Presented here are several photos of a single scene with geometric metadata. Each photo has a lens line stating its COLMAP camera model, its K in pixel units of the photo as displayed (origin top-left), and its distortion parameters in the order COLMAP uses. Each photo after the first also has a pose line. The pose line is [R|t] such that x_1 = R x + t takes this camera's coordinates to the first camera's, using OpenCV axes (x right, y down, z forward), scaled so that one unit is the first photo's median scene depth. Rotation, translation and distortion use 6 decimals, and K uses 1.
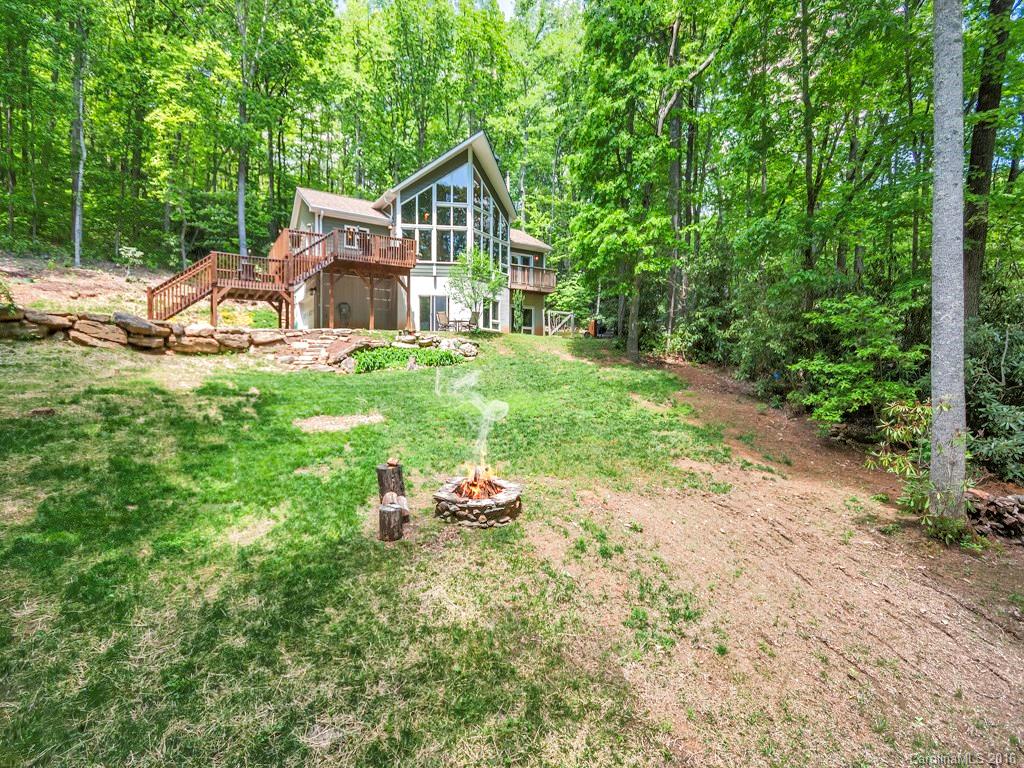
lens RADIAL K [[479.2, 0, 513.6], [0, 479.2, 372.1], [0, 0, 1]] dist [-0.012128, -0.000542]
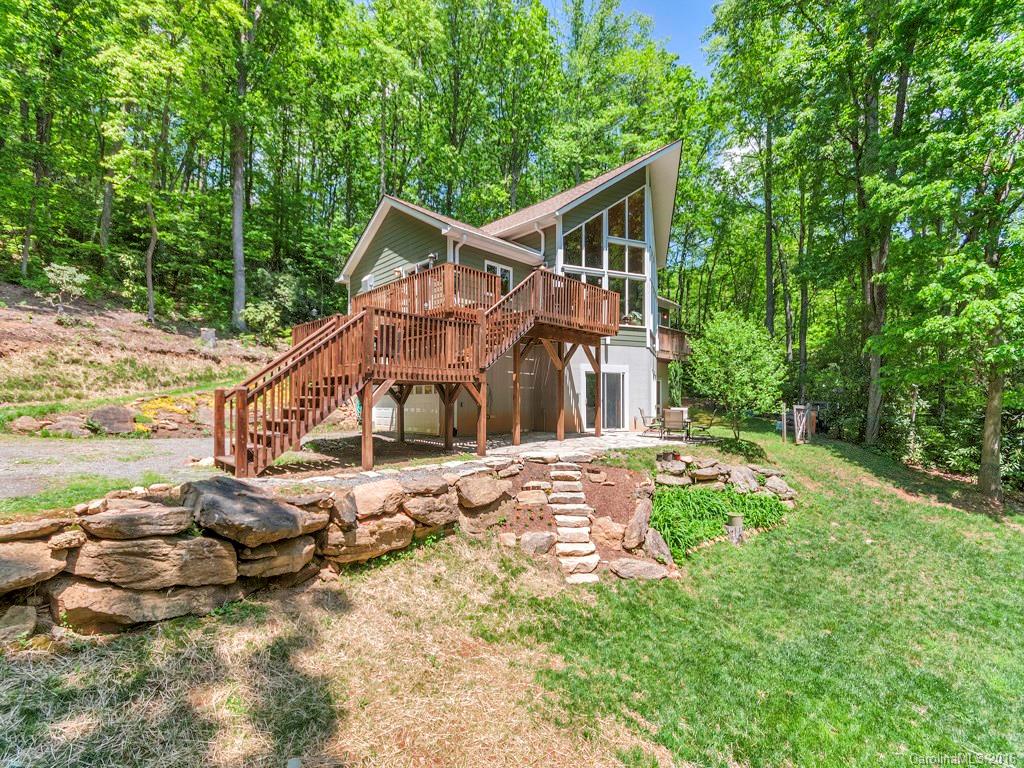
lens RADIAL K [[453.6, 0, 509.4], [0, 453.6, 391.9], [0, 0, 1]] dist [0.000765, 0.000165]
pose [[0.982324, 0.018726, 0.186249, -0.419301], [-0.015271, 0.999684, -0.019965, -0.118175], [-0.186564, 0.016768, 0.982300, 0.394037]]
